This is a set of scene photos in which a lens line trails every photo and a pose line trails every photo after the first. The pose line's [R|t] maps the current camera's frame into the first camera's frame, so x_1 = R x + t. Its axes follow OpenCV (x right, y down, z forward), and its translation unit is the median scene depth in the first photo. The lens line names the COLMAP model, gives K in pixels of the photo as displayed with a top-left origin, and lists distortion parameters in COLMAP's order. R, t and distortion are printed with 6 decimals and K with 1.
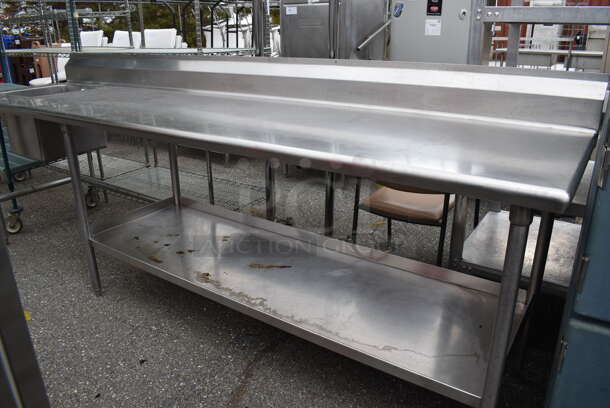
lens RADIAL K [[476.9, 0, 305.0], [0, 476.9, 204.0], [0, 0, 1]] dist [-0.090292, 0.008328]
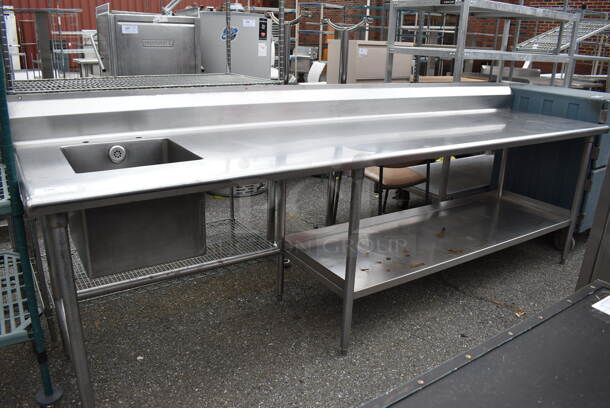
lens RADIAL K [[476.9, 0, 305.0], [0, 476.9, 204.0], [0, 0, 1]] dist [-0.090292, 0.008328]
pose [[0.368218, -0.283467, 0.885473, -1.065647], [0.286928, 0.940547, 0.181781, -0.235245], [-0.884357, 0.187132, 0.427661, 0.557509]]
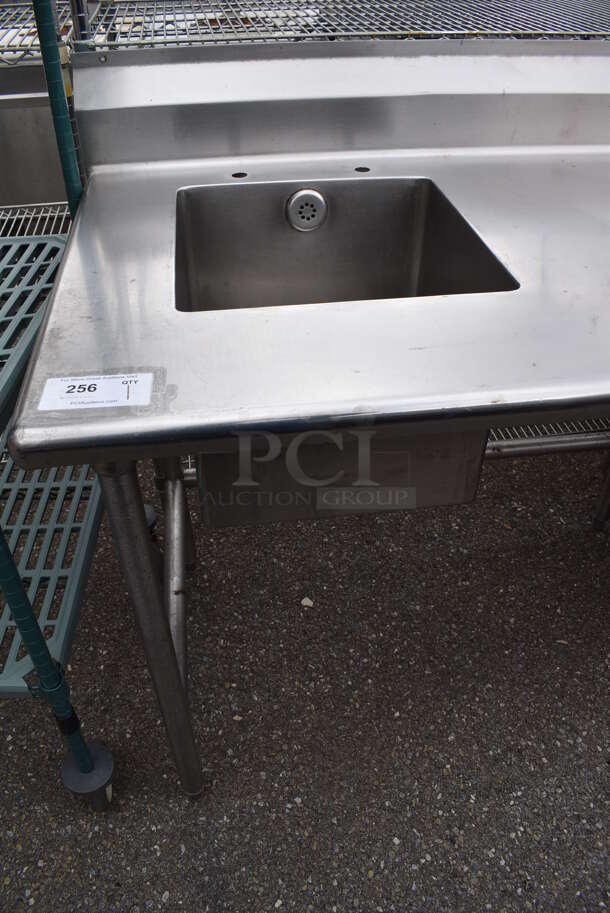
lens RADIAL K [[713.8, 0, 305.0], [0, 713.8, 456.5], [0, 0, 1]] dist [-0.090292, 0.008328]
pose [[0.731499, -0.430594, 0.528676, -0.828730], [0.231101, 0.886042, 0.401898, -0.300301], [-0.641484, -0.171810, 0.747649, 0.734227]]
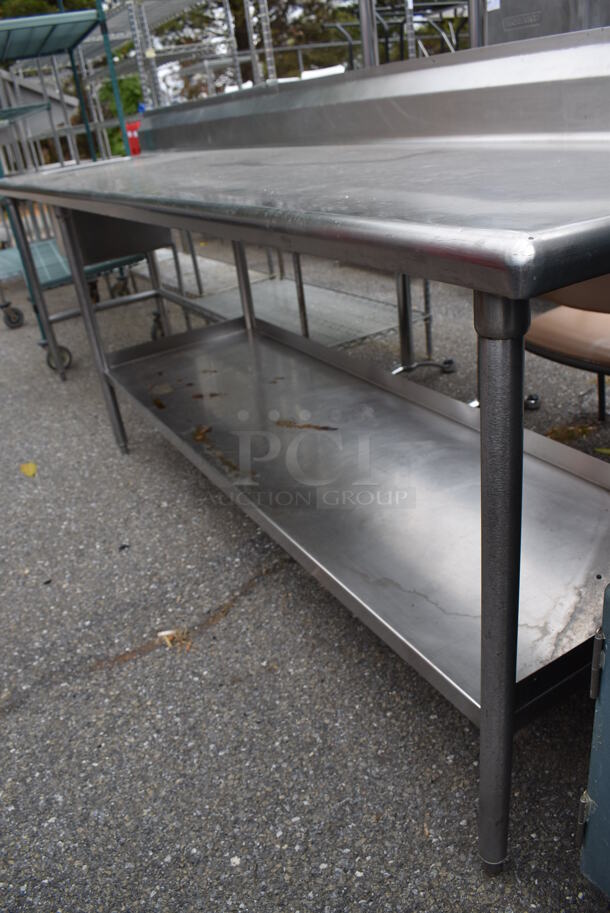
lens RADIAL K [[713.8, 0, 305.0], [0, 713.8, 456.5], [0, 0, 1]] dist [-0.090292, 0.008328]
pose [[0.899185, 0.101732, -0.425578, 0.236295], [-0.041205, 0.987962, 0.149106, 0.025399], [0.435624, -0.116538, 0.892553, 0.137118]]
